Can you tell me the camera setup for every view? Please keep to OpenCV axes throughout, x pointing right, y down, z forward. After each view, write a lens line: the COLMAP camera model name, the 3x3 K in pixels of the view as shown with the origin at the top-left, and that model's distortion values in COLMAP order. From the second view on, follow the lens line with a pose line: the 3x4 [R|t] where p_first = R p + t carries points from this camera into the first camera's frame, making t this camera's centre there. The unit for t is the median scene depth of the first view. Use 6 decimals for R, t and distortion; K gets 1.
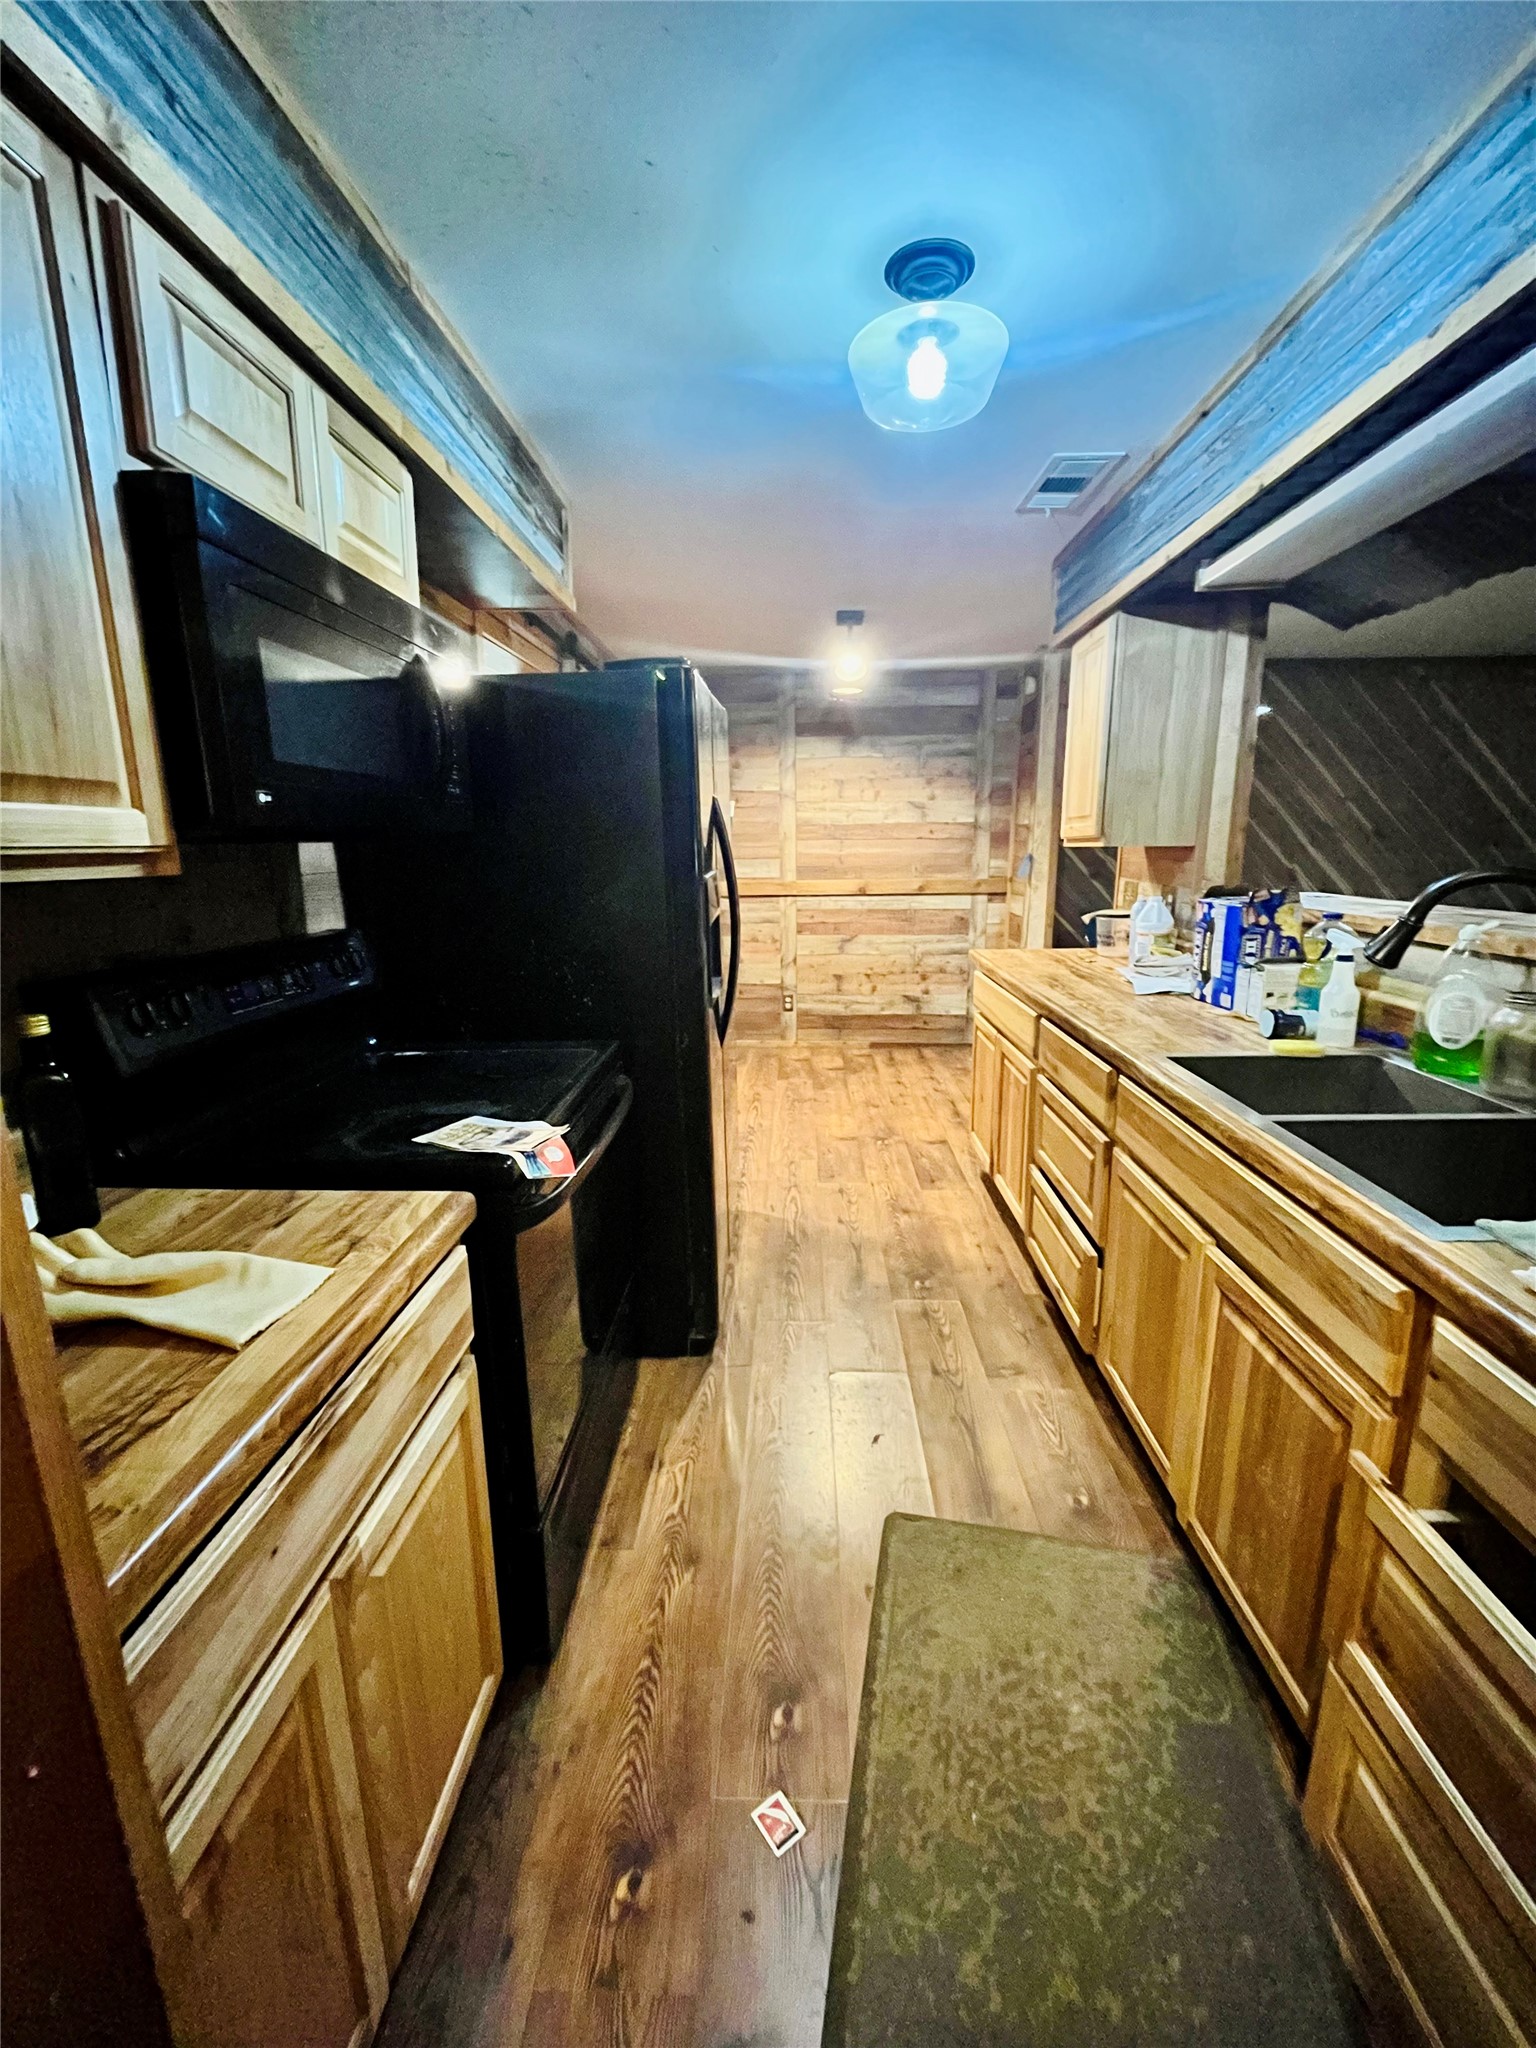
lens RADIAL K [[830.6, 0, 768.0], [0, 830.6, 1024.0], [0, 0, 1]] dist [0.013098, 0.000030]
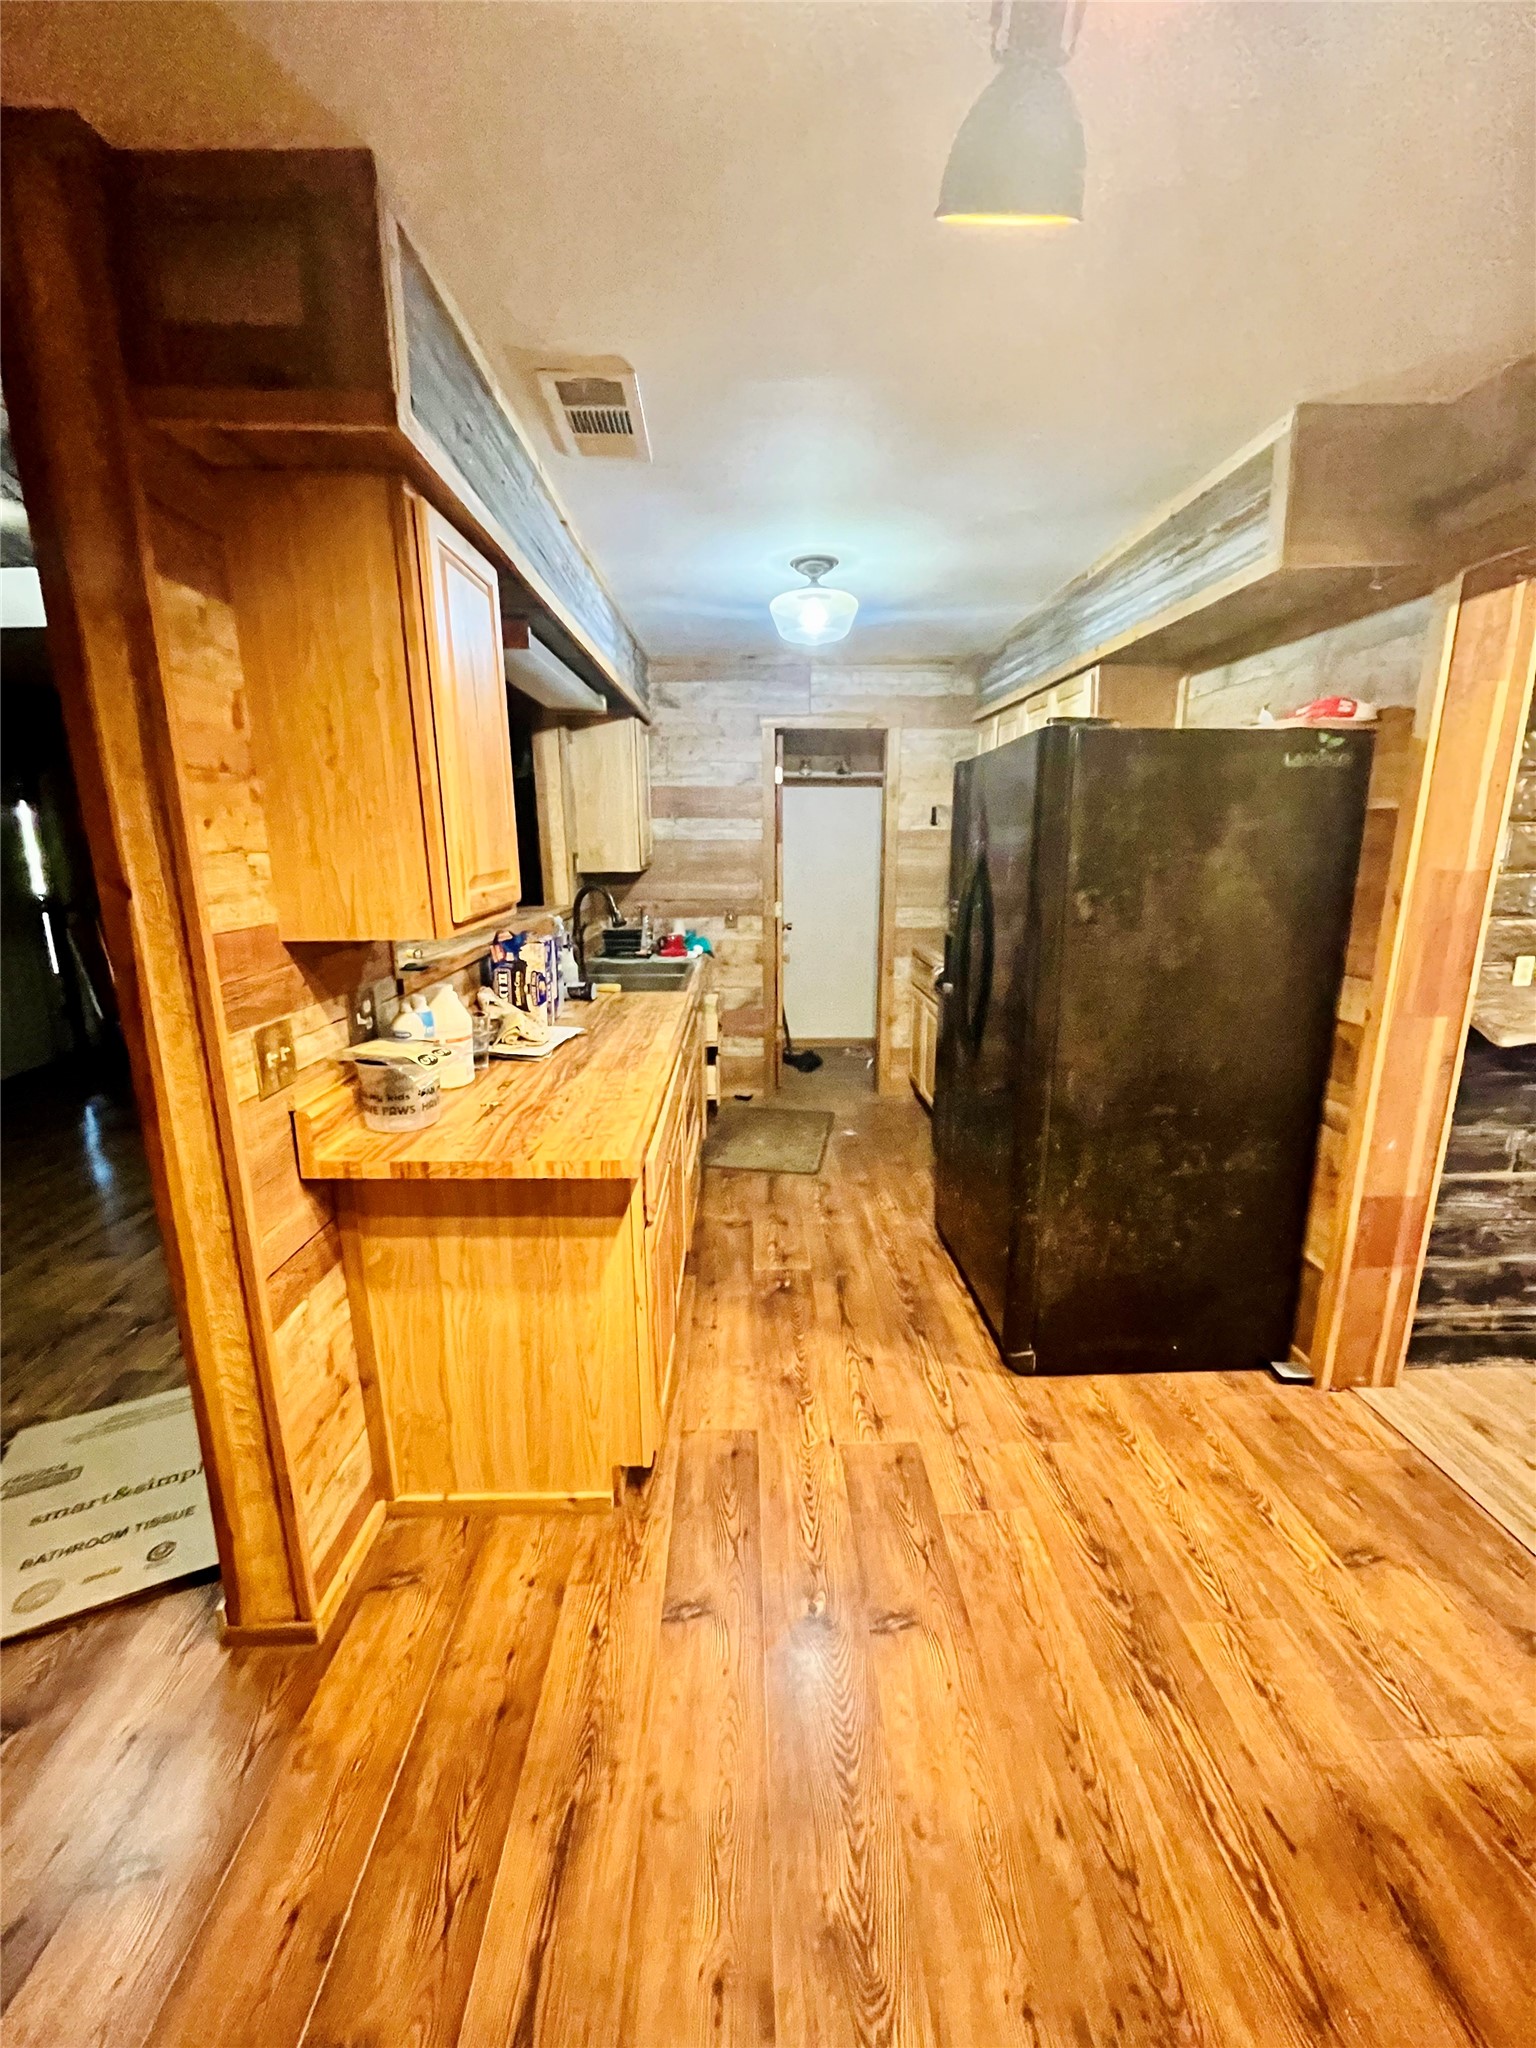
lens RADIAL K [[830.6, 0, 768.0], [0, 830.6, 1024.0], [0, 0, 1]] dist [0.013098, 0.000030]
pose [[-0.997674, 0.028602, -0.061871, 0.259123], [-0.000702, 0.903343, 0.428918, -0.461197], [0.068158, 0.427964, -0.901222, 1.817026]]
